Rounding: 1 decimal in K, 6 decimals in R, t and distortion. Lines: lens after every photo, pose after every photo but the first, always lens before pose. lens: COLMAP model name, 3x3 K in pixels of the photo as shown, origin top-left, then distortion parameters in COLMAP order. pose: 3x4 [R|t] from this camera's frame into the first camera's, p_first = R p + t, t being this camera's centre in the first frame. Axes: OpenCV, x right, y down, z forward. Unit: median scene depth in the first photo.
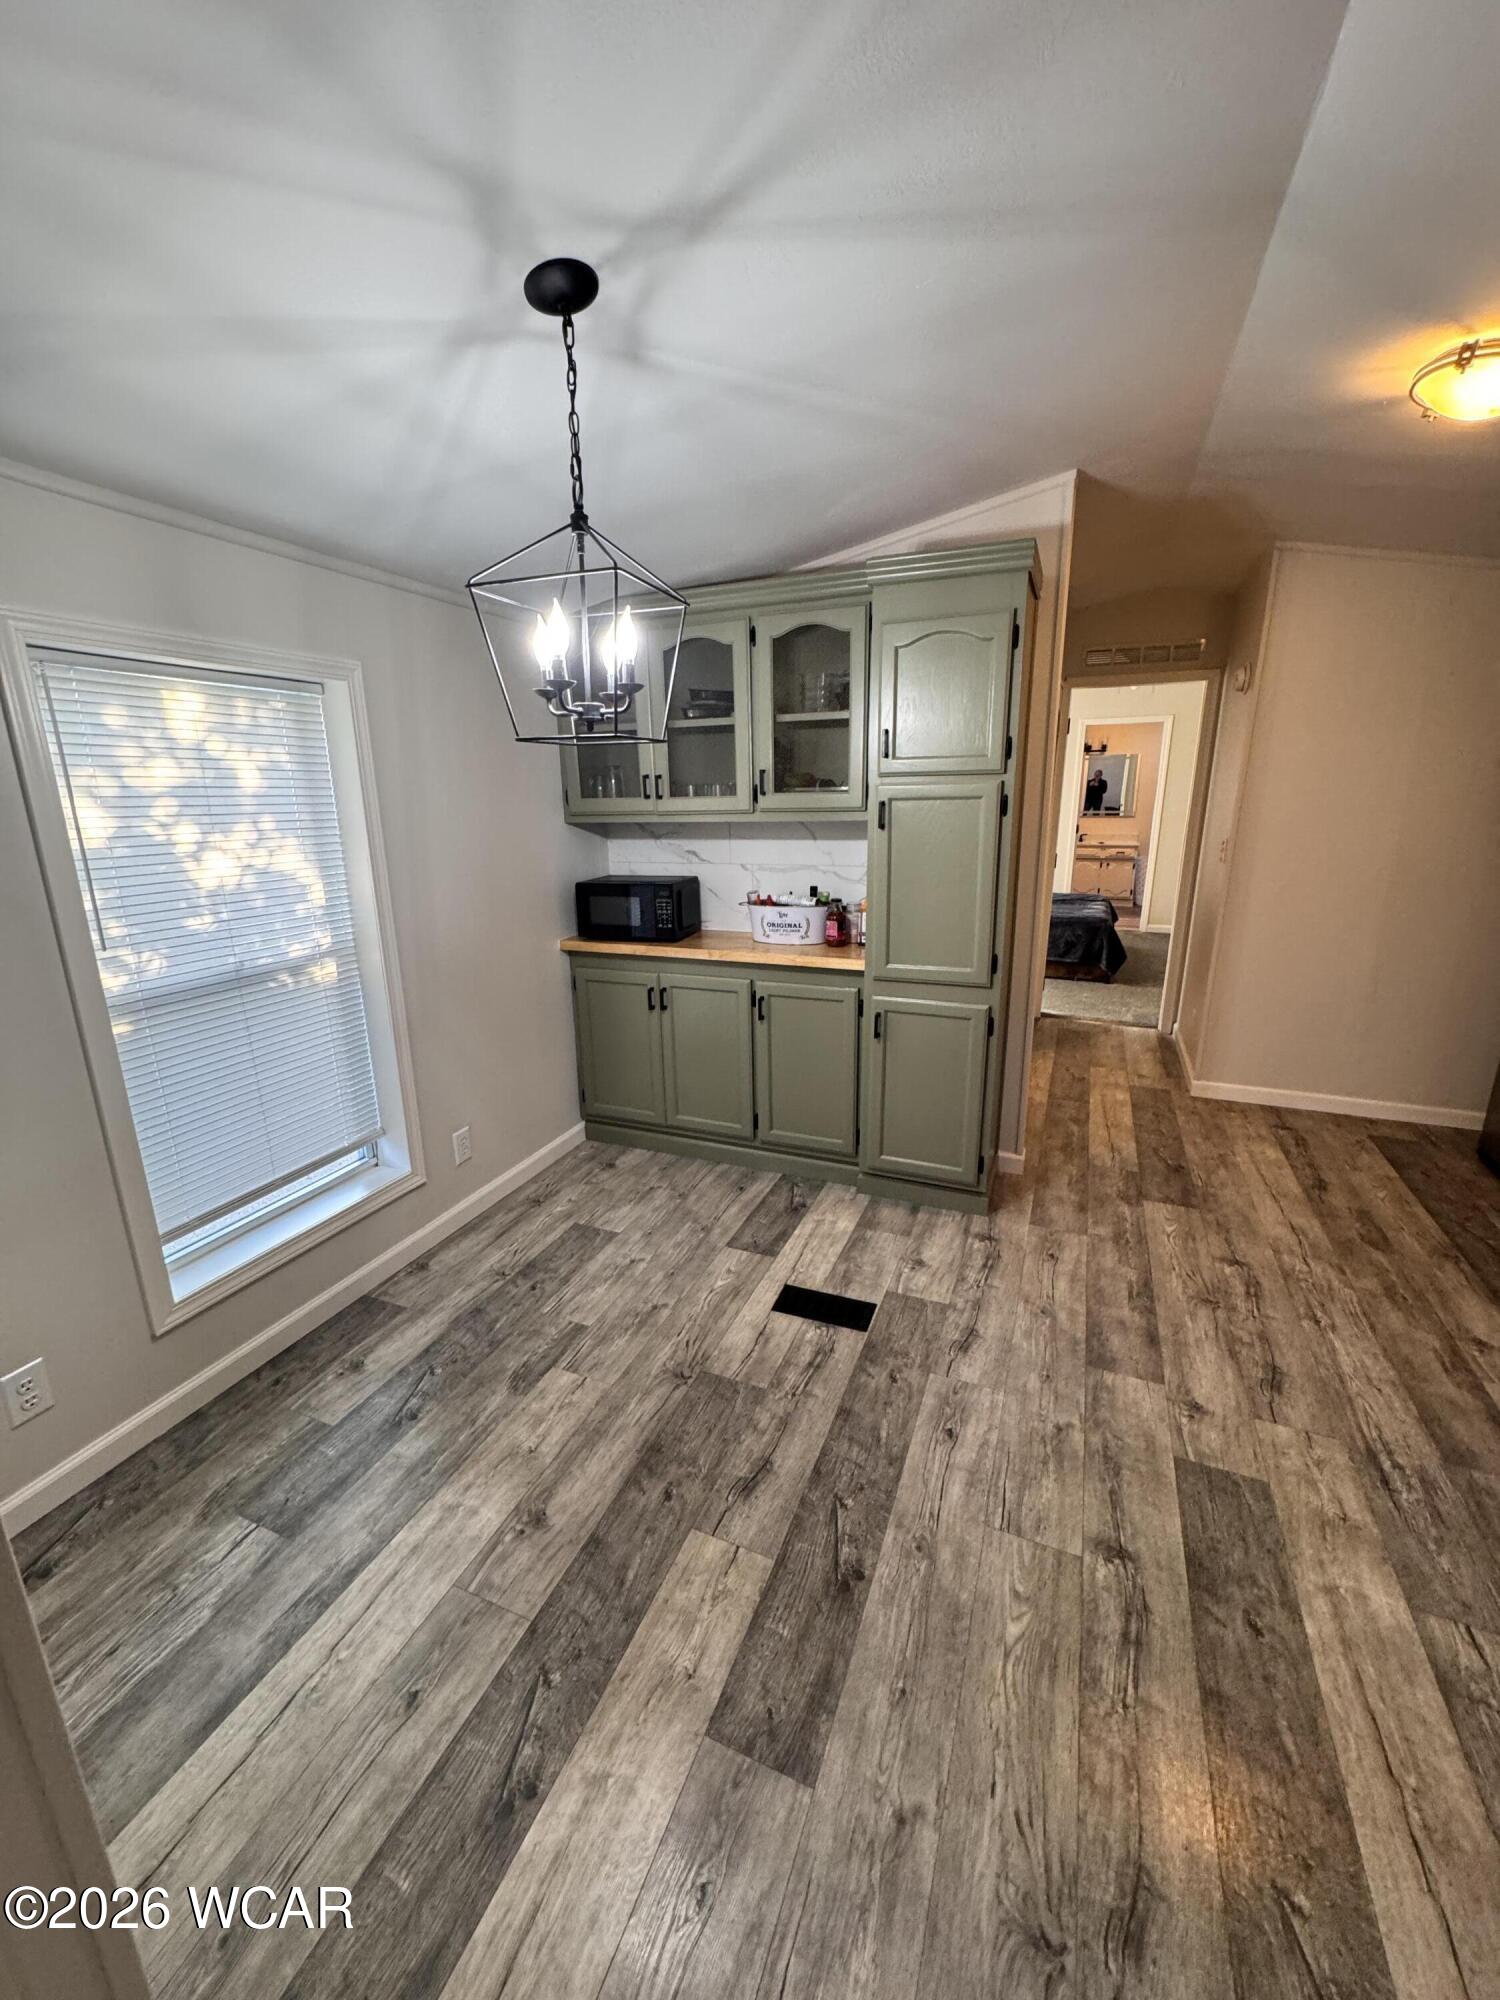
lens RADIAL K [[801.1, 0, 747.9], [0, 801.1, 1002.2], [0, 0, 1]] dist [-0.001359, -0.000277]
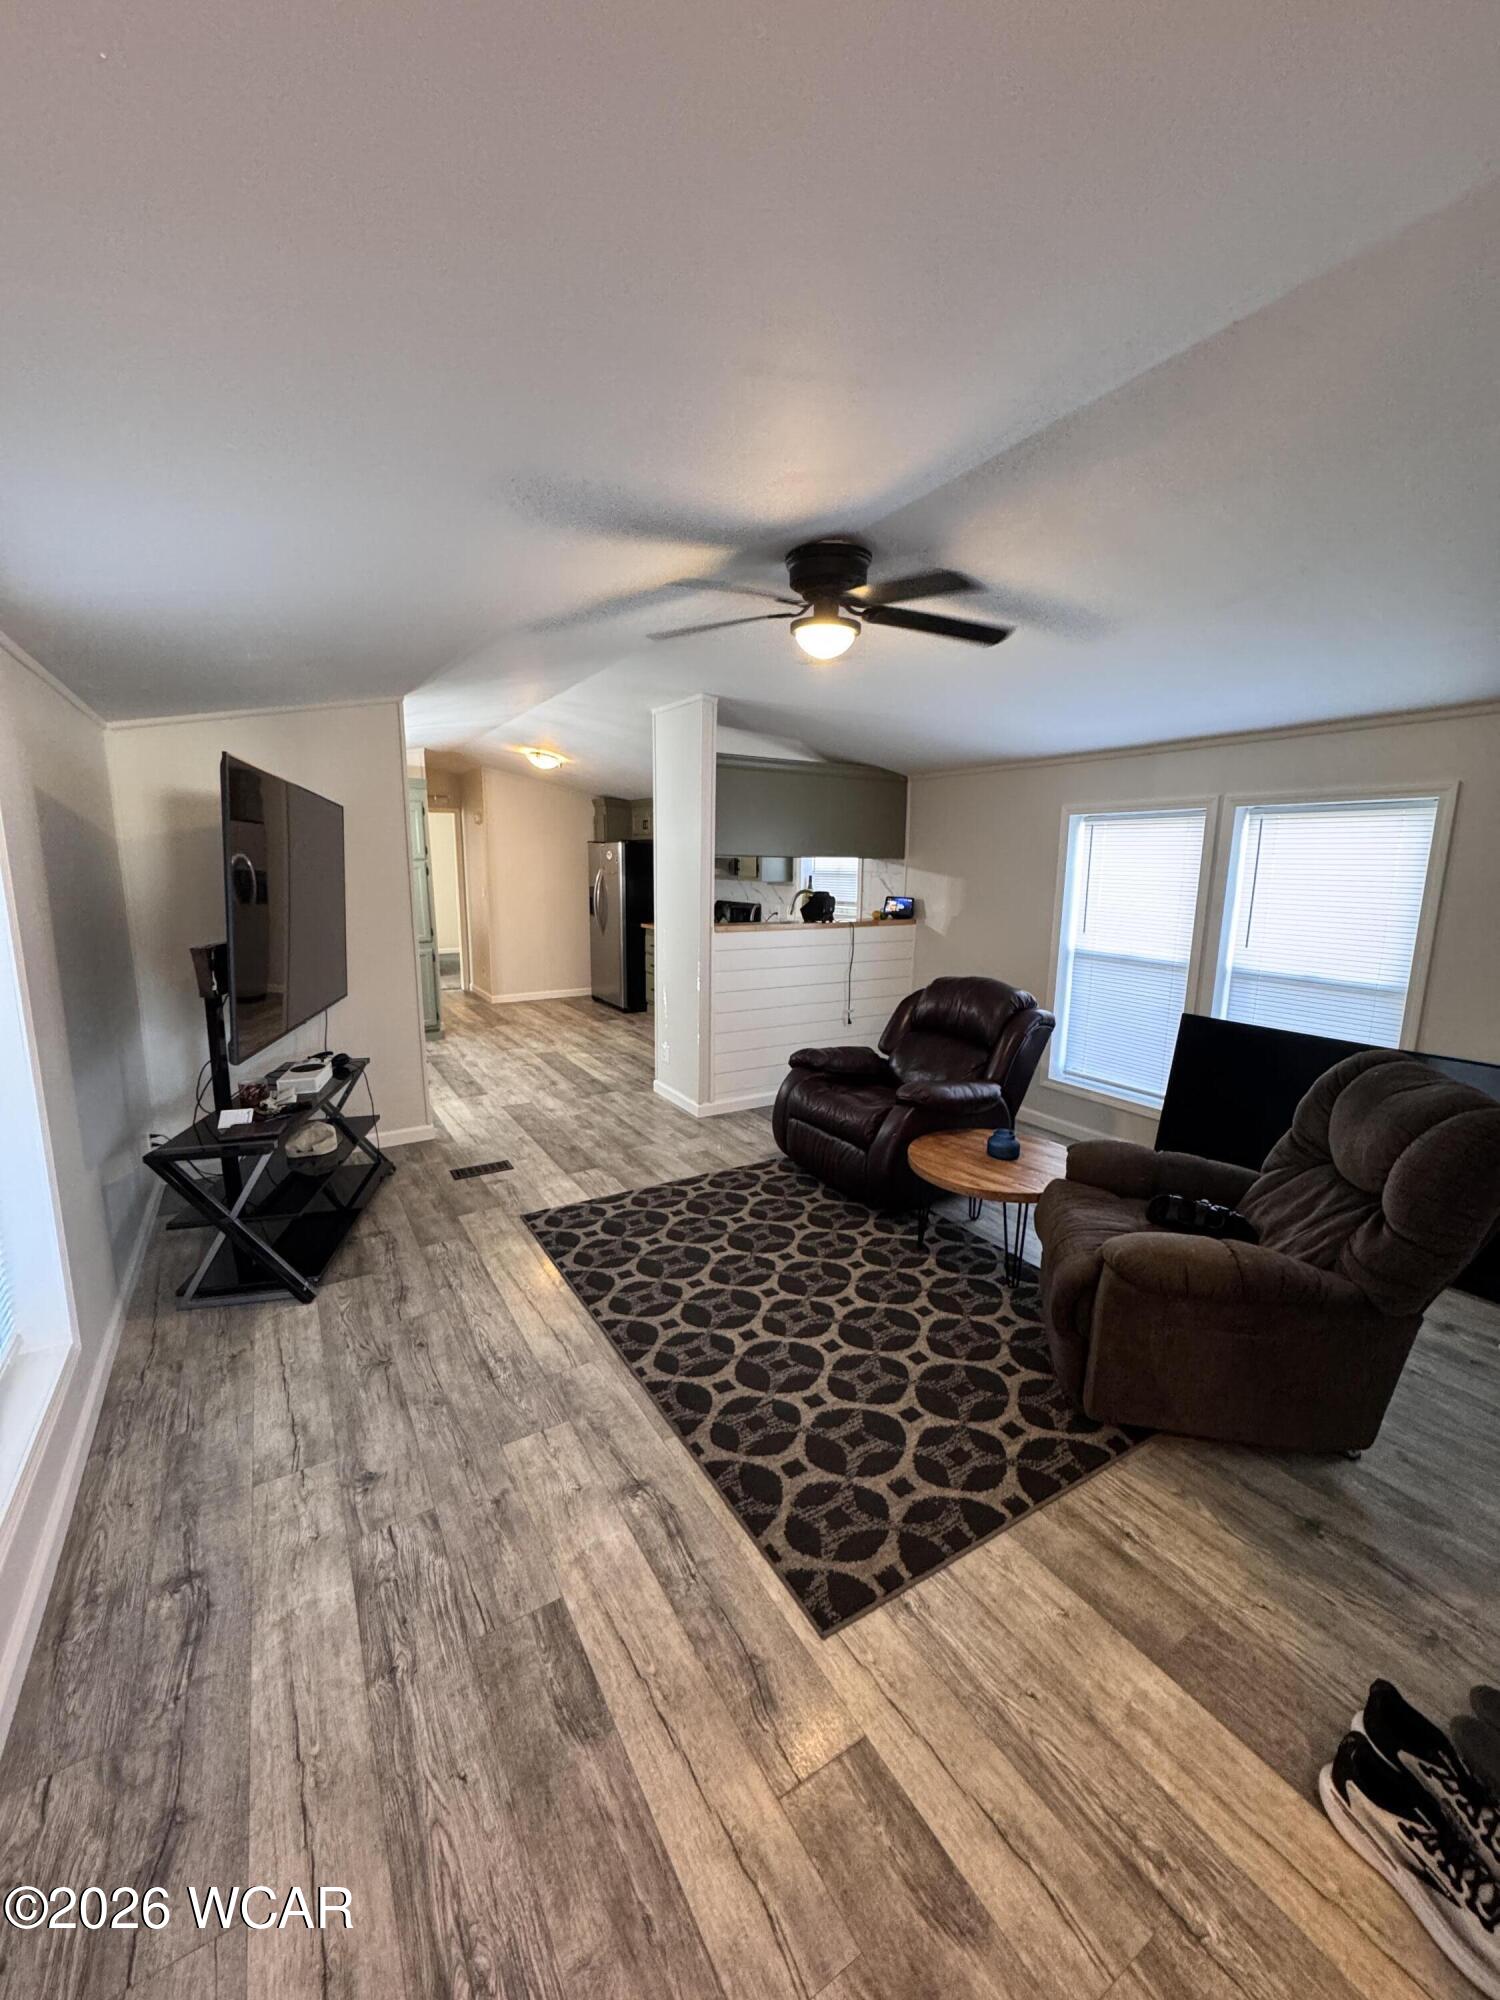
lens RADIAL K [[801.1, 0, 747.9], [0, 801.1, 1002.2], [0, 0, 1]] dist [-0.001359, -0.000277]
pose [[0.588661, -0.125104, 0.798641, -1.673689], [0.193619, 0.981016, 0.010961, 0.492321], [-0.784850, 0.148180, 0.601708, -1.860469]]
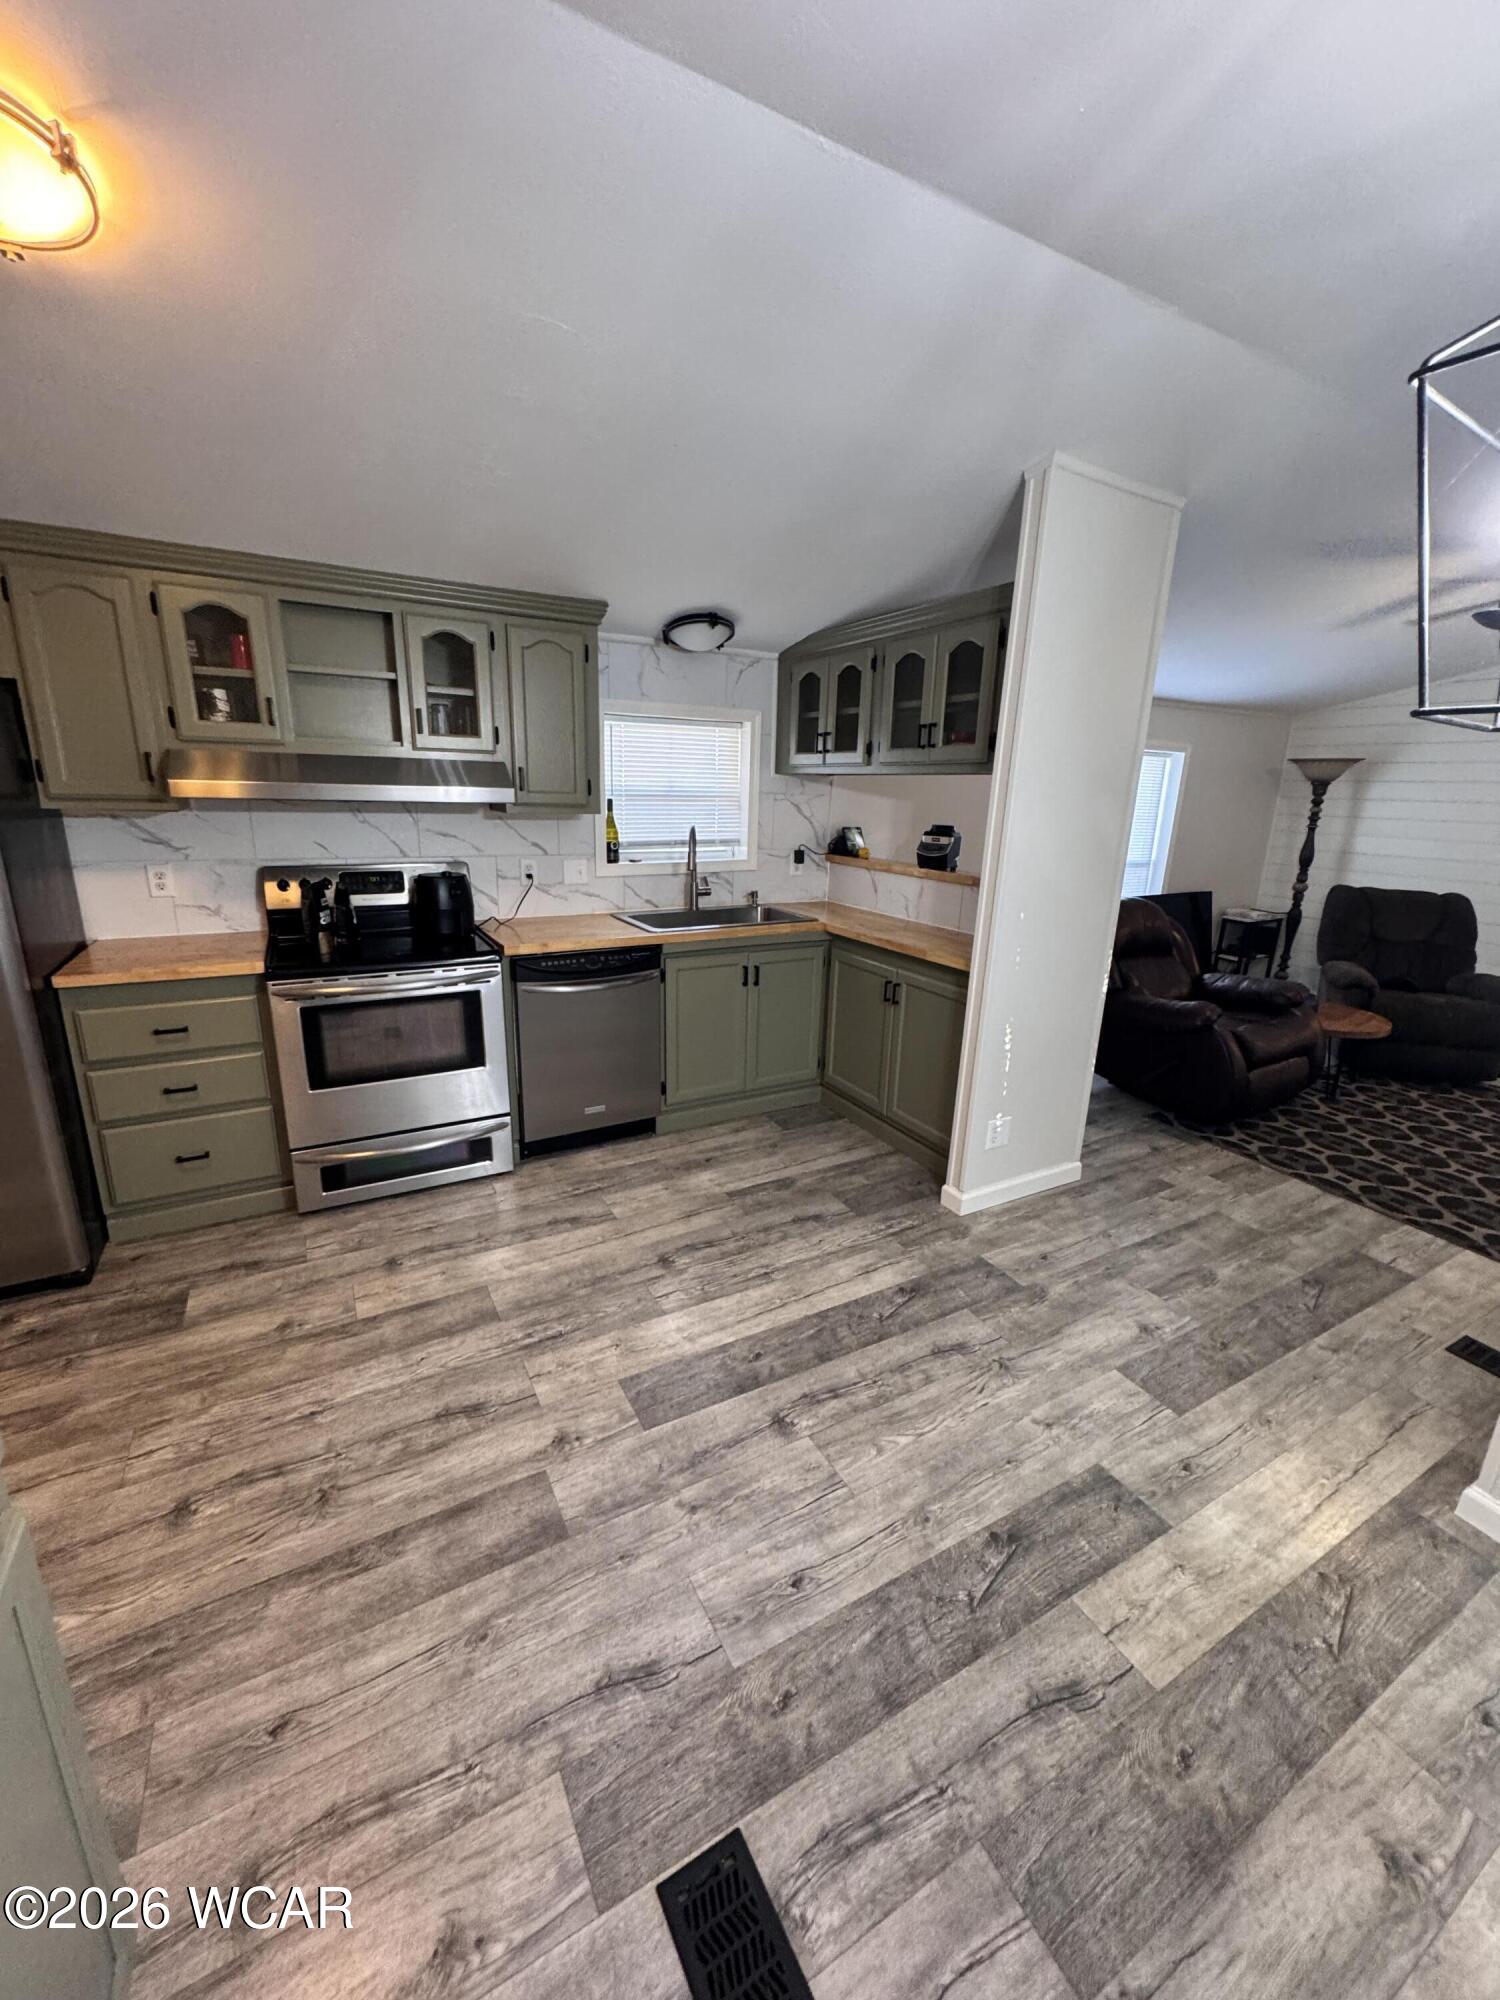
lens RADIAL K [[801.1, 0, 747.9], [0, 801.1, 1002.2], [0, 0, 1]] dist [-0.001359, -0.000277]
pose [[-0.790232, -0.177203, 0.586628, -0.086930], [0.136540, 0.882301, 0.450446, -0.377697], [-0.597403, 0.436055, -0.673028, 1.385280]]
